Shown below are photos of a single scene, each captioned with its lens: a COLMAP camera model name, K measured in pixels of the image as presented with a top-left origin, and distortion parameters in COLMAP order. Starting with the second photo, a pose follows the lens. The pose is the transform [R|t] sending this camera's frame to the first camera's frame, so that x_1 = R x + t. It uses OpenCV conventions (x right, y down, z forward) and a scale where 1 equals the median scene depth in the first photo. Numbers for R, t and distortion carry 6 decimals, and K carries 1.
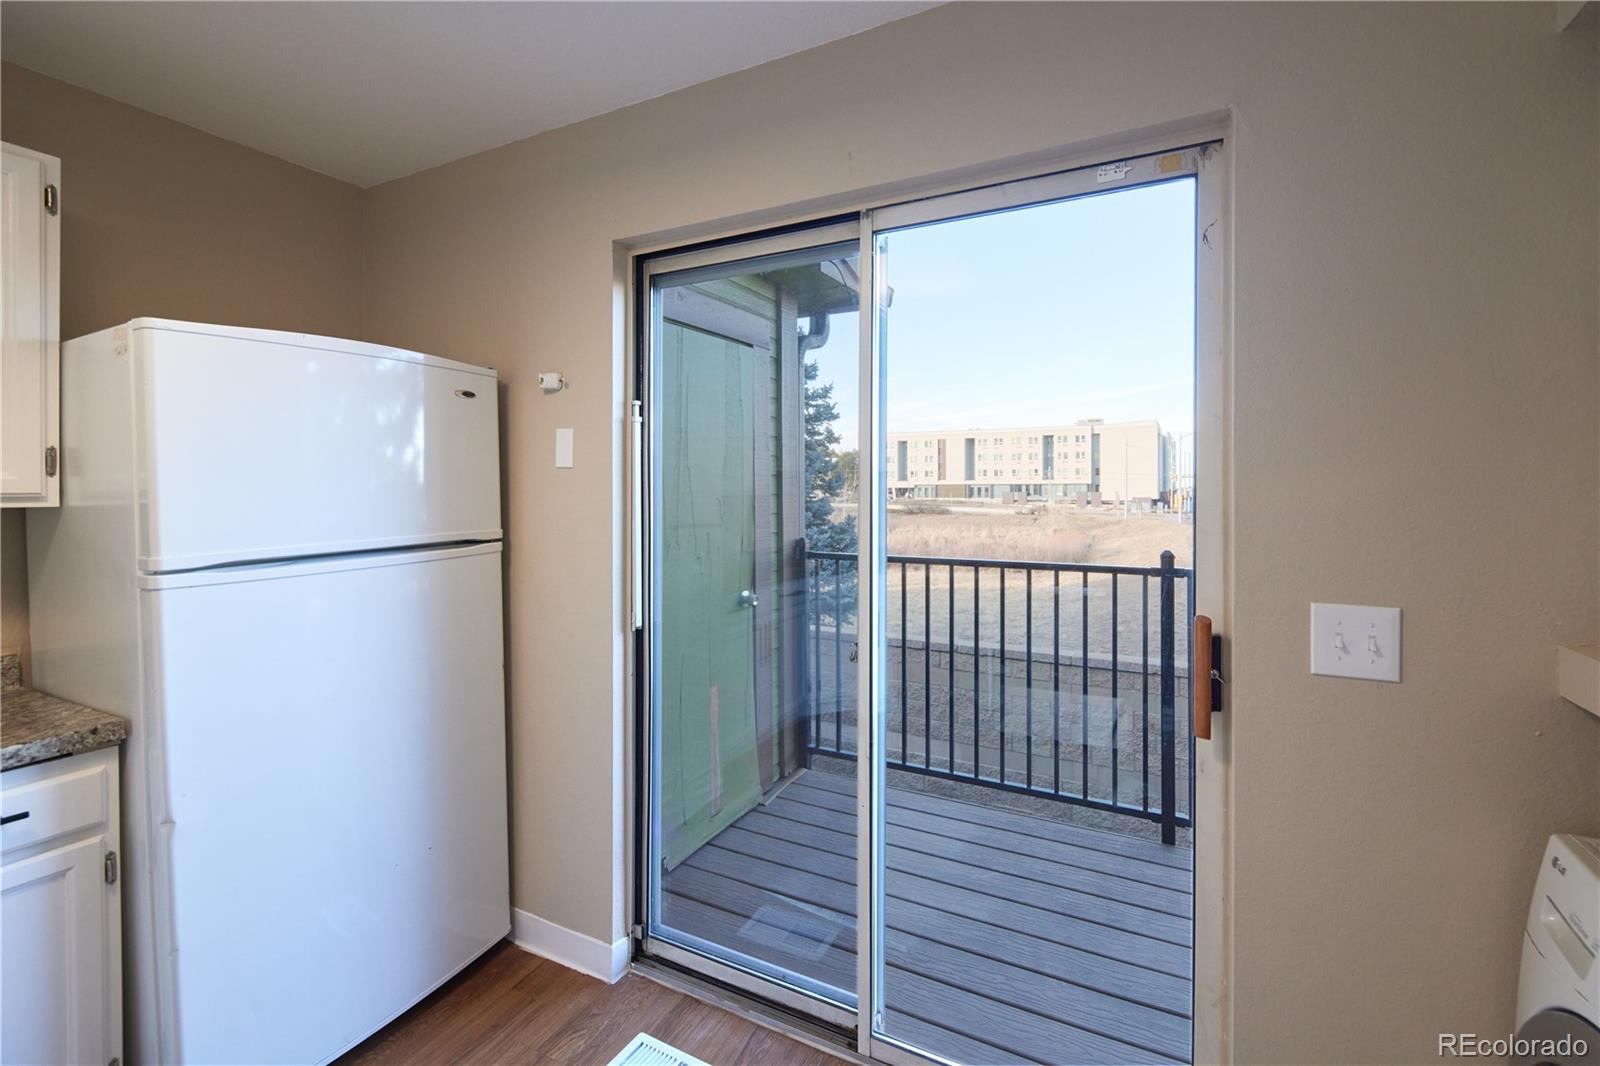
lens RADIAL K [[645.1, 0, 863.3], [0, 645.1, 489.8], [0, 0, 1]] dist [-0.016033, -0.000349]
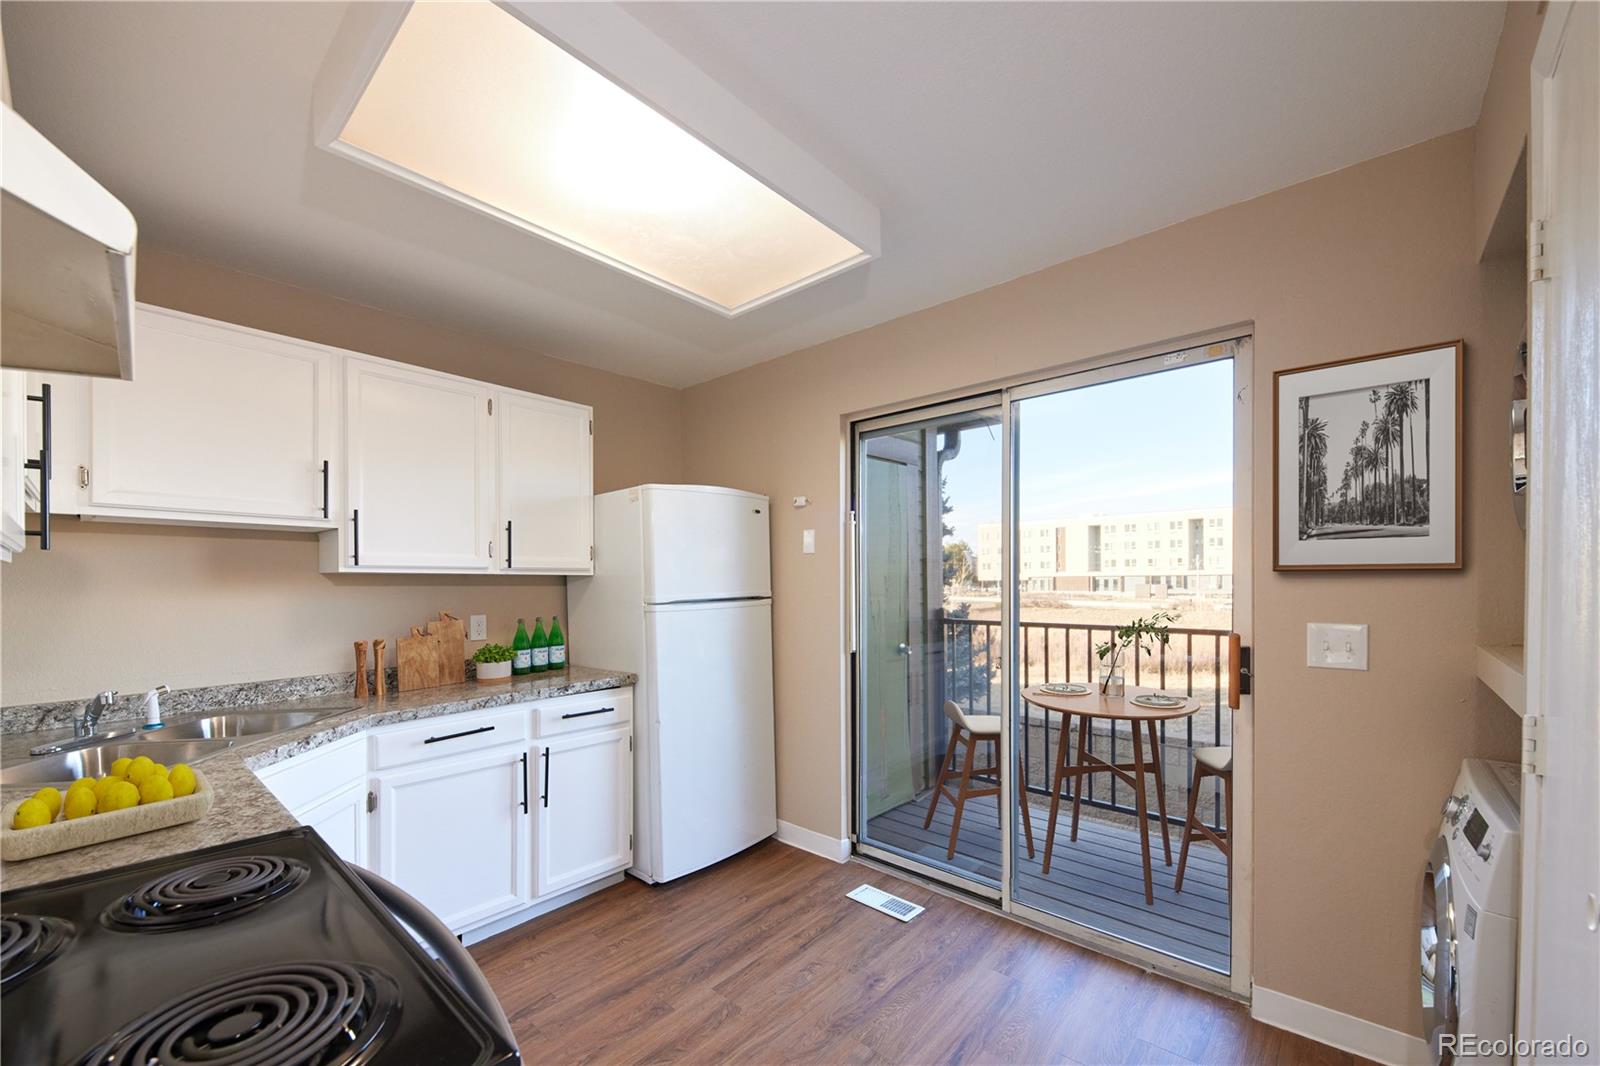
lens RADIAL K [[642.8, 0, 756.8], [0, 642.8, 589.1], [0, 0, 1]] dist [-0.003871, -0.000738]
pose [[0.948875, -0.002871, -0.315640, -0.066236], [0.005458, 0.999958, 0.007313, 0.042272], [0.315605, -0.008661, 0.948851, -0.582877]]
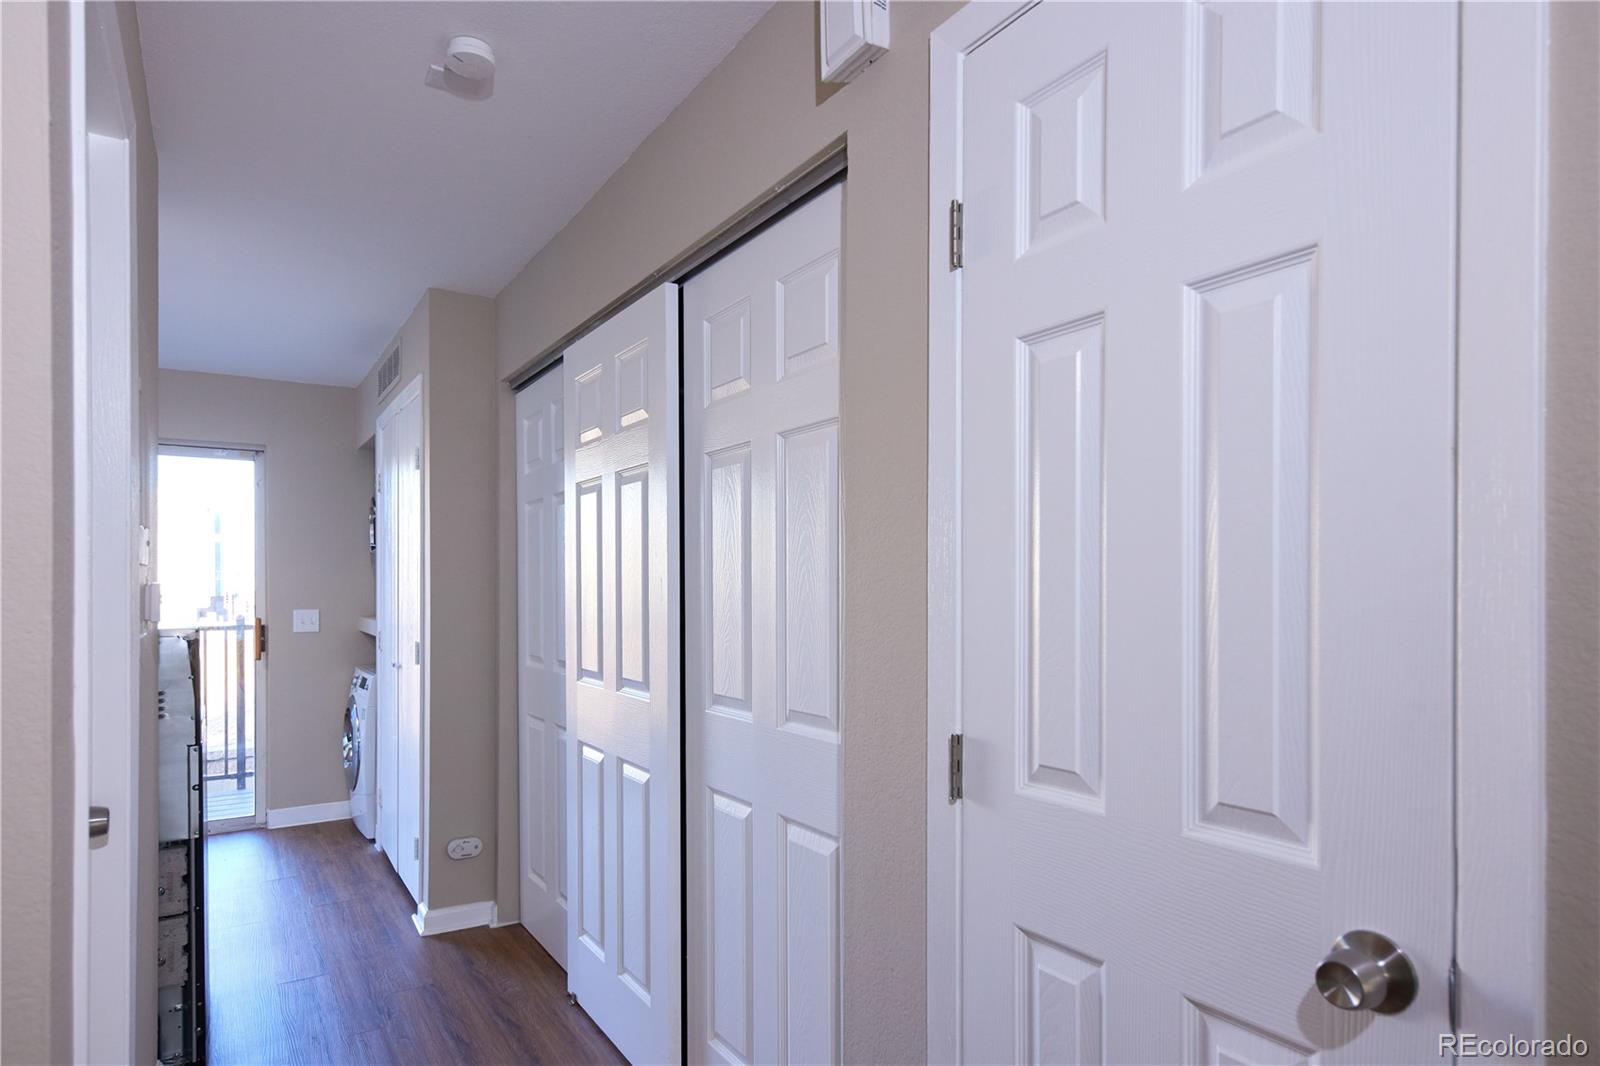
lens RADIAL K [[912.2, 0, 786.8], [0, 912.2, 587.4], [0, 0, 1]] dist [0.004882, 0.000648]
pose [[0.544751, 0.001019, 0.838597, -1.026359], [0.004906, 0.999978, -0.004402, 0.057459], [-0.838584, 0.006512, 0.544734, -2.046996]]
